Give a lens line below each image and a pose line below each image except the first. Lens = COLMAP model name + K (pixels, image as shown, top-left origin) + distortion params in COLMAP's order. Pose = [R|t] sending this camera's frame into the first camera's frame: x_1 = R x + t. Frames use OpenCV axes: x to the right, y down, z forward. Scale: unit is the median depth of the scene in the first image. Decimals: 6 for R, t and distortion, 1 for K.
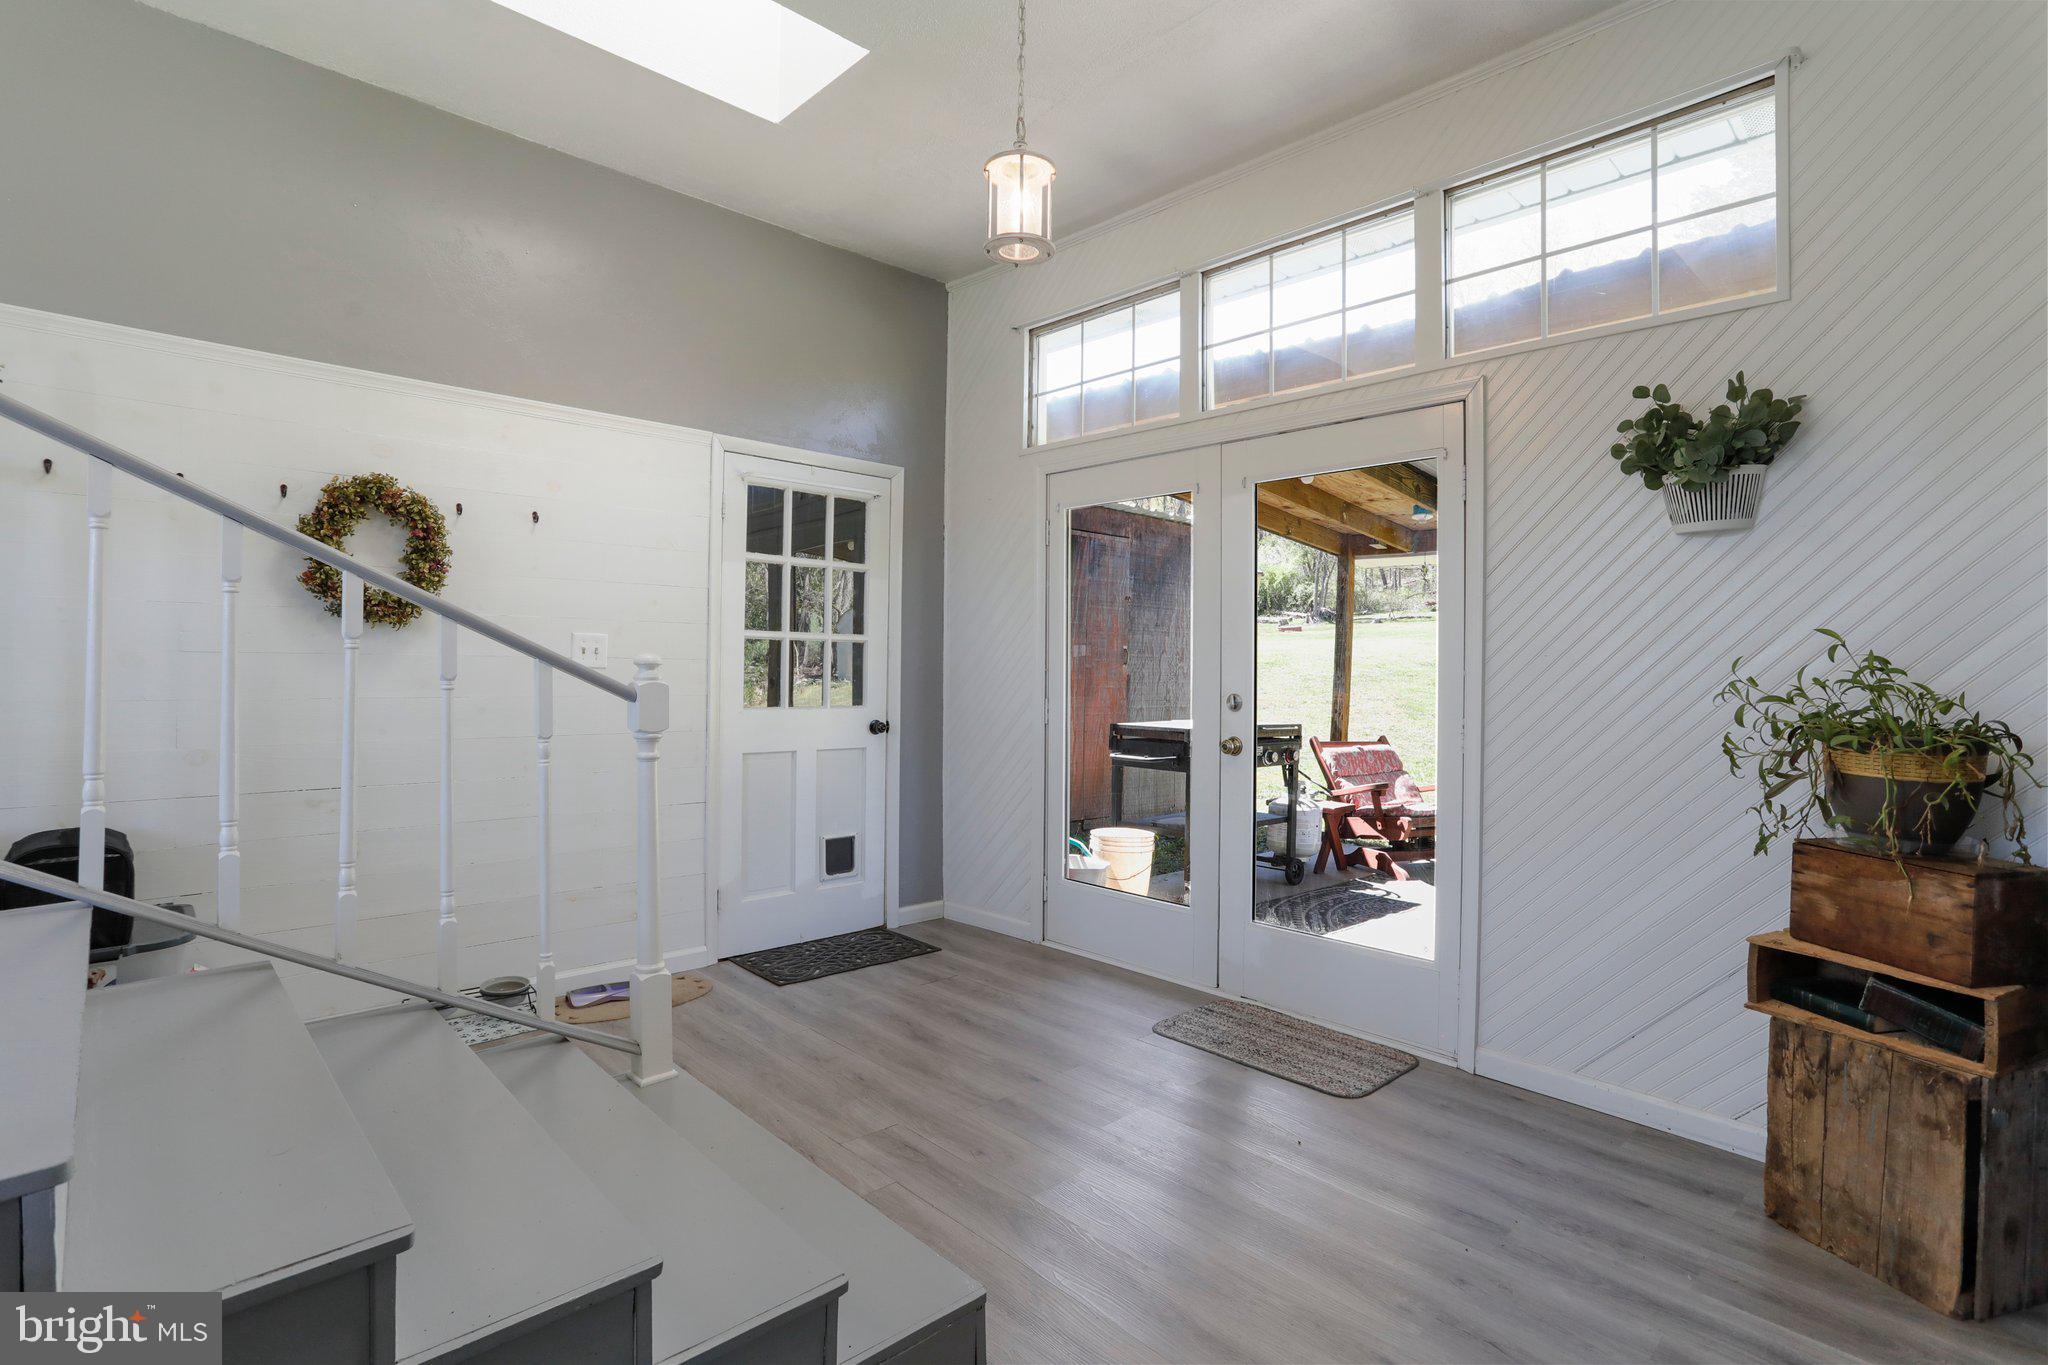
lens RADIAL K [[984.5, 0, 988.1], [0, 984.5, 661.4], [0, 0, 1]] dist [-0.020319, 0.001139]
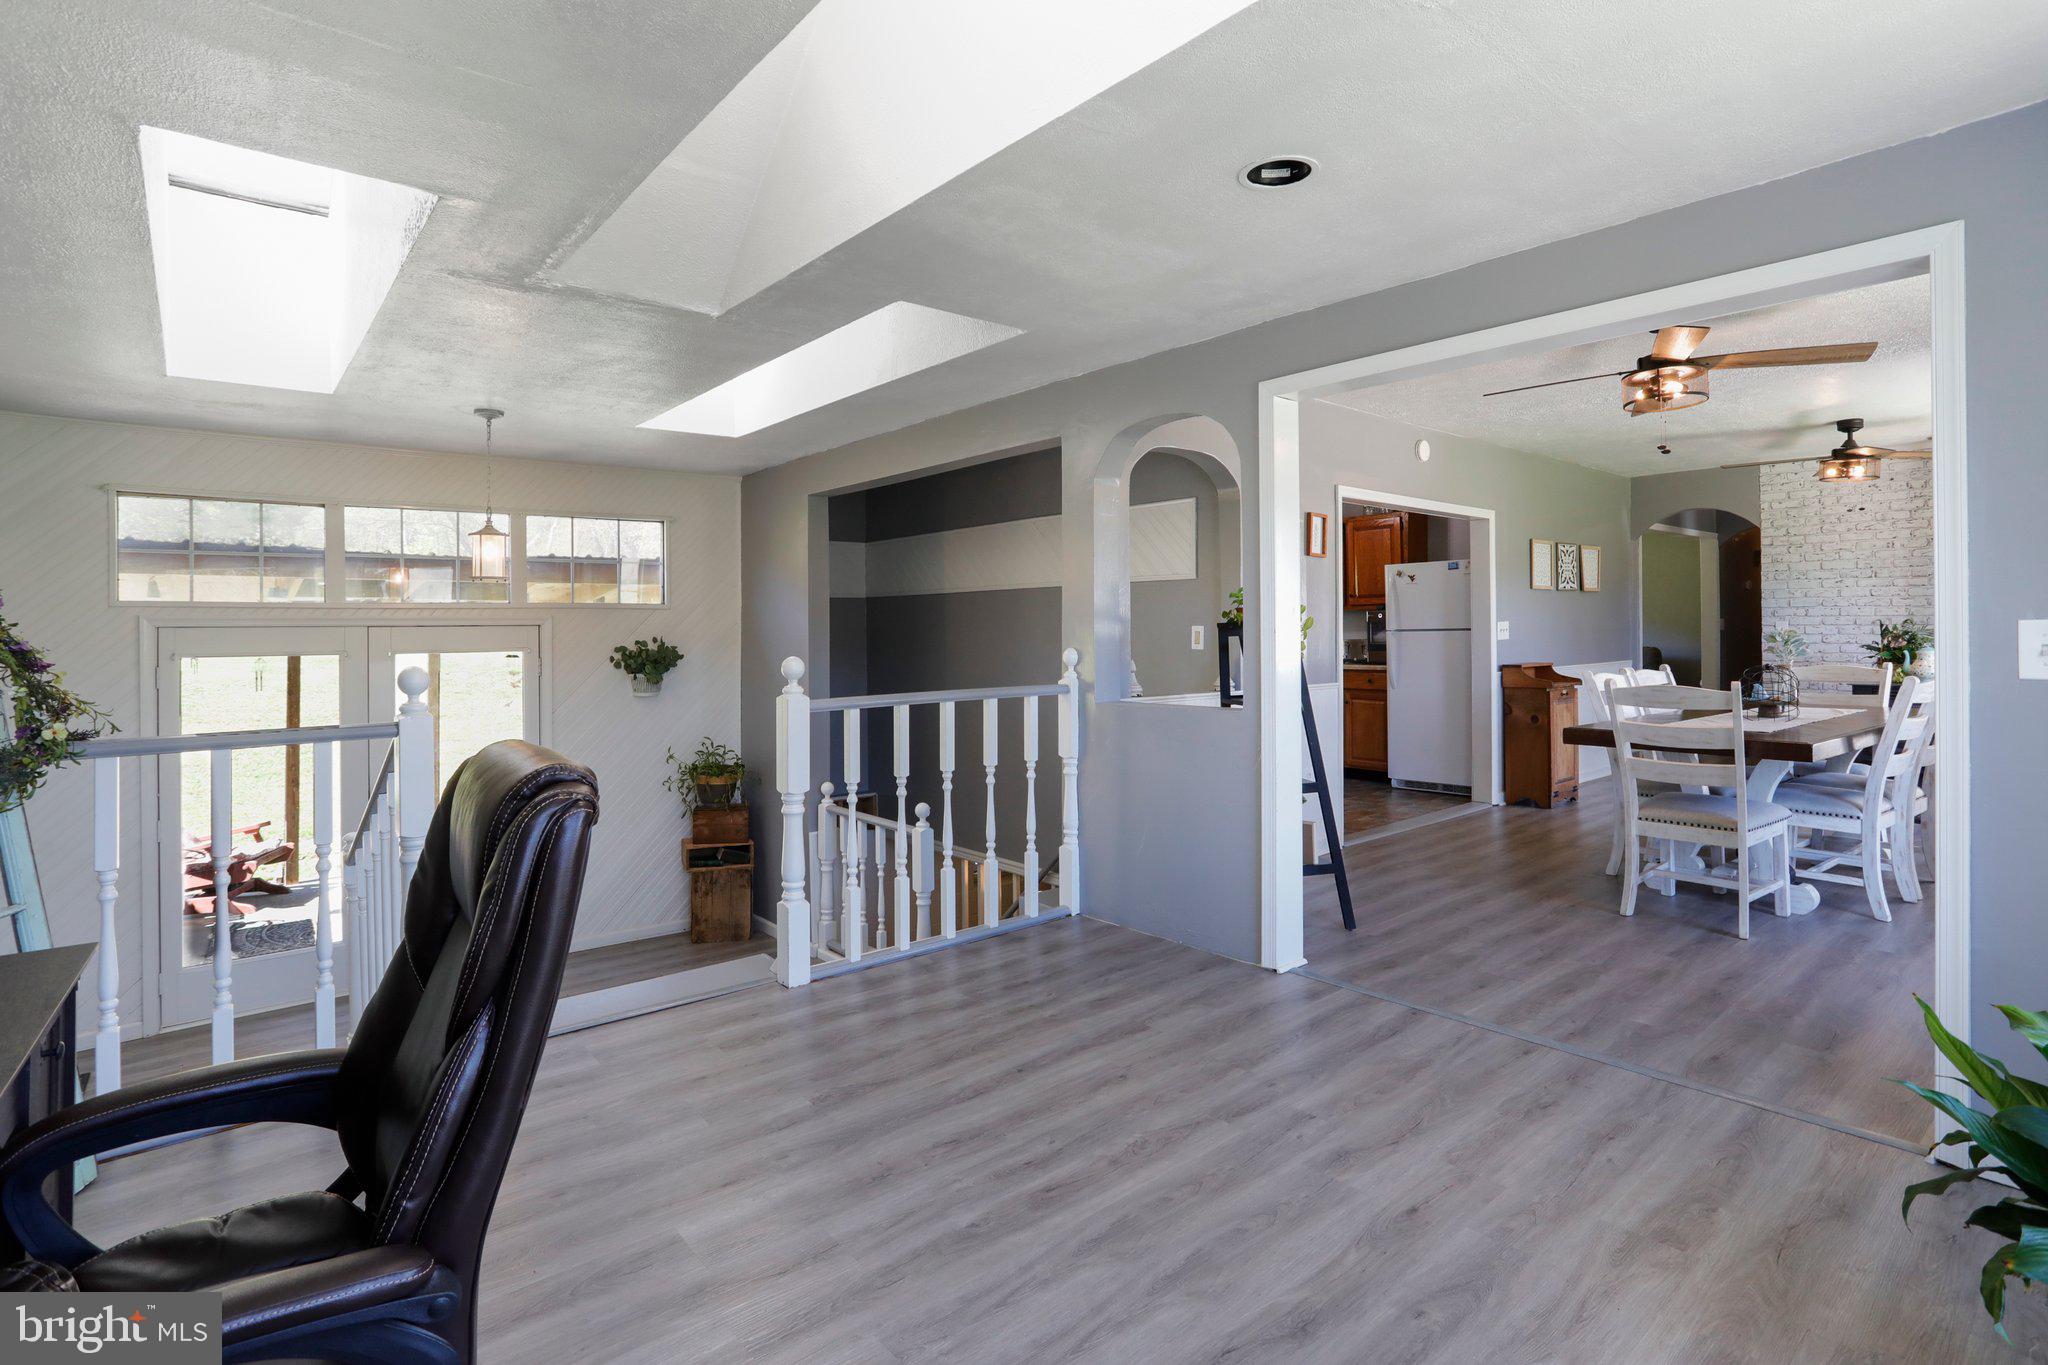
lens RADIAL K [[1013.3, 0, 1049.6], [0, 1013.3, 627.2], [0, 0, 1]] dist [-0.028707, 0.000224]
pose [[0.045174, -0.014261, 0.998877, -1.862422], [0.010005, 0.999854, 0.013822, -0.343465], [-0.998929, 0.009369, 0.045310, -0.166211]]
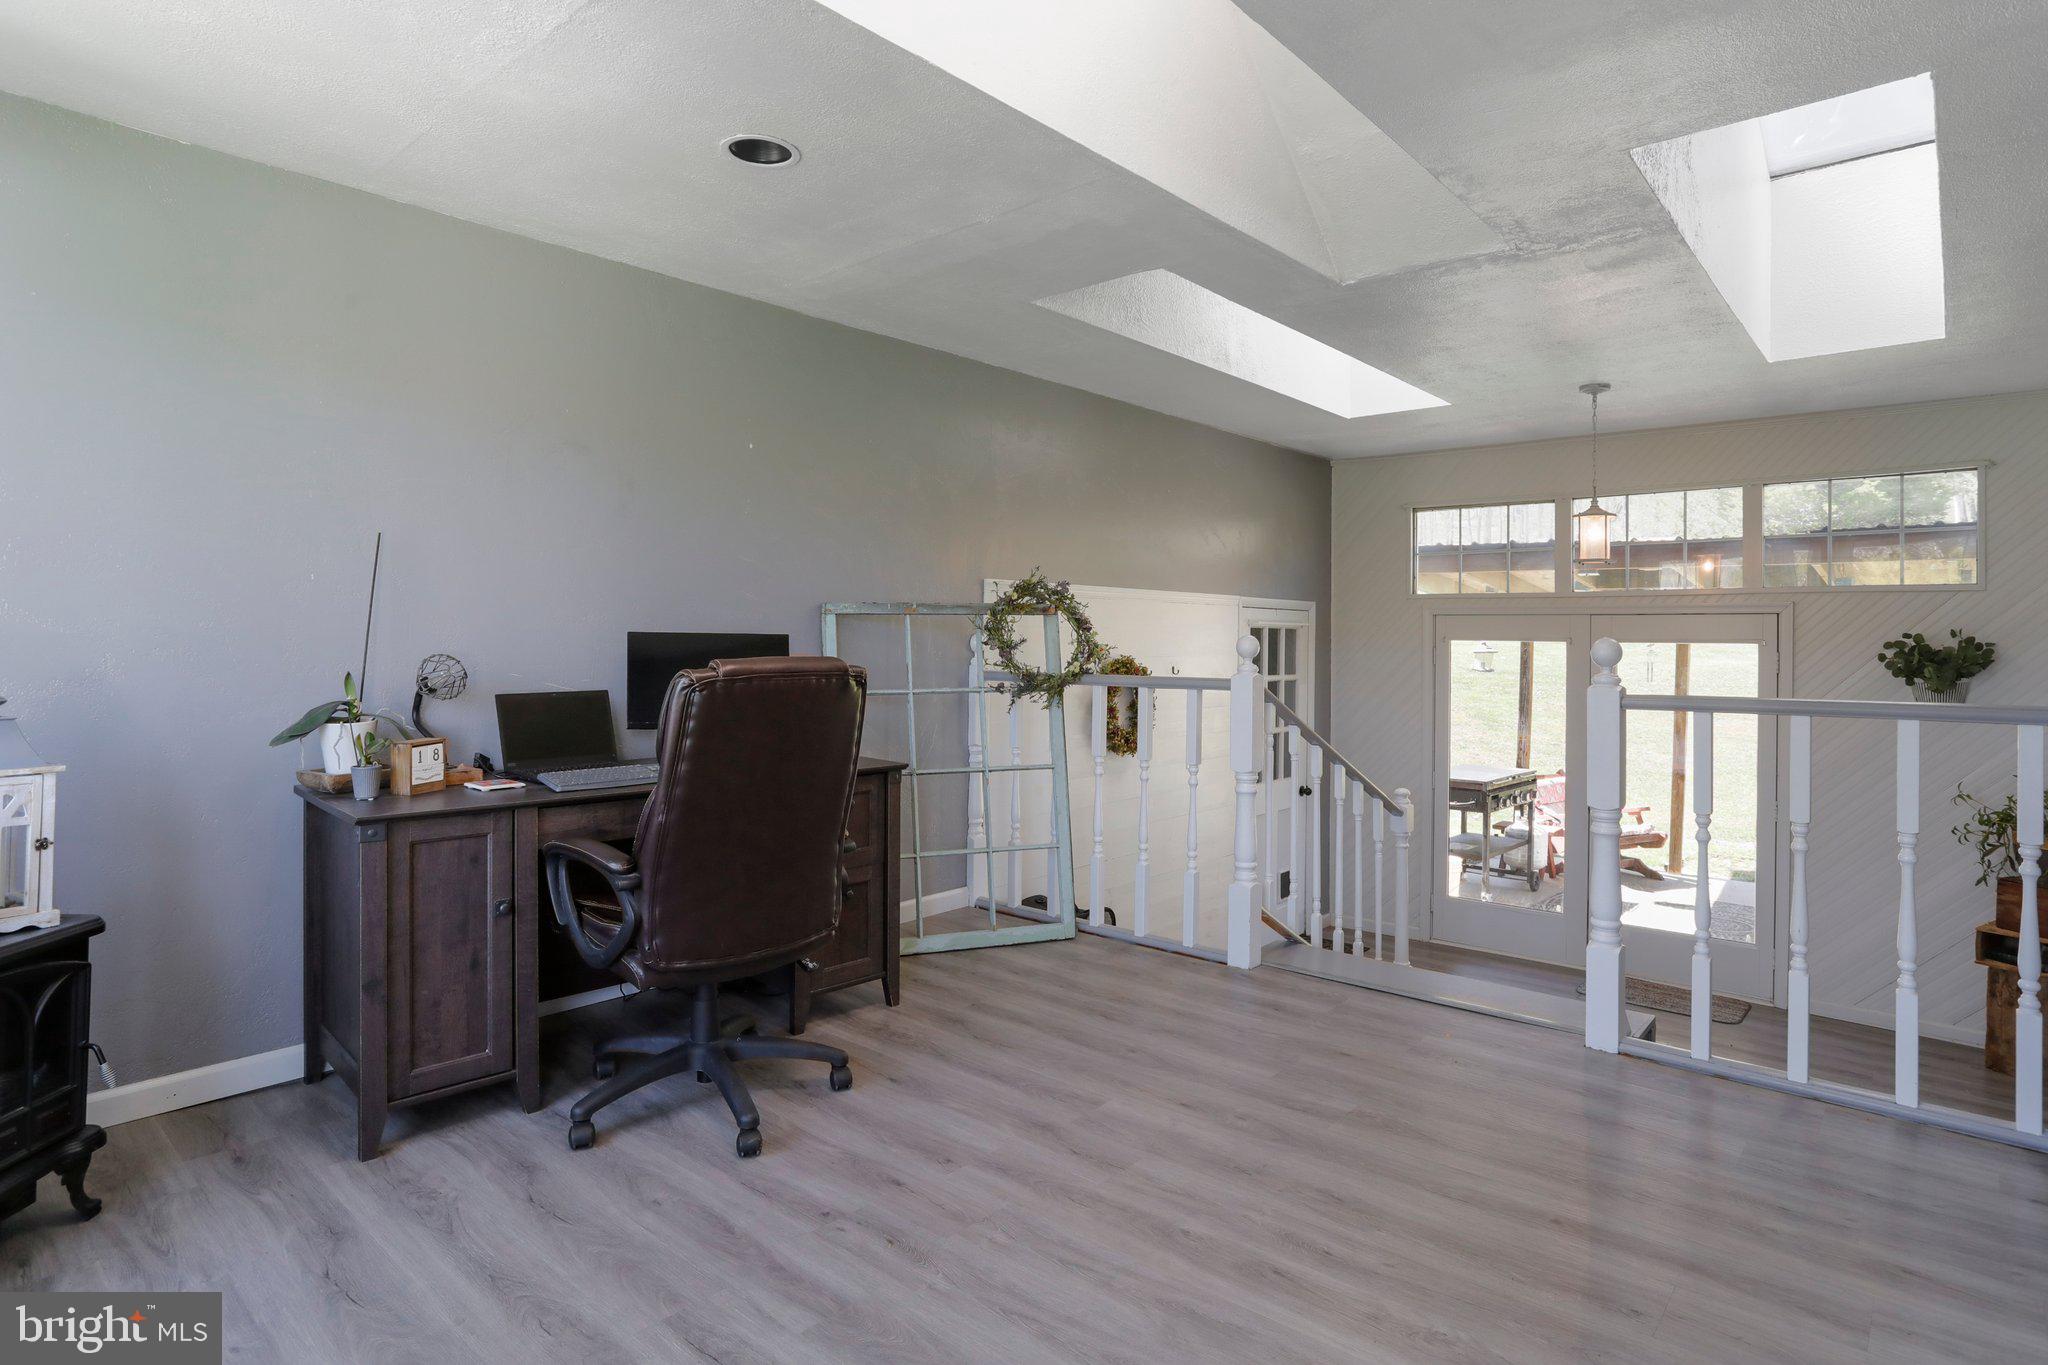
lens RADIAL K [[1089.9, 0, 1024.7], [0, 1089.9, 641.7], [0, 0, 1]] dist [0.003372, 0.000013]
pose [[0.993566, -0.008306, 0.112945, -1.248780], [0.007130, 0.999916, 0.010816, -0.302177], [-0.113026, -0.009941, 0.993542, -0.888148]]
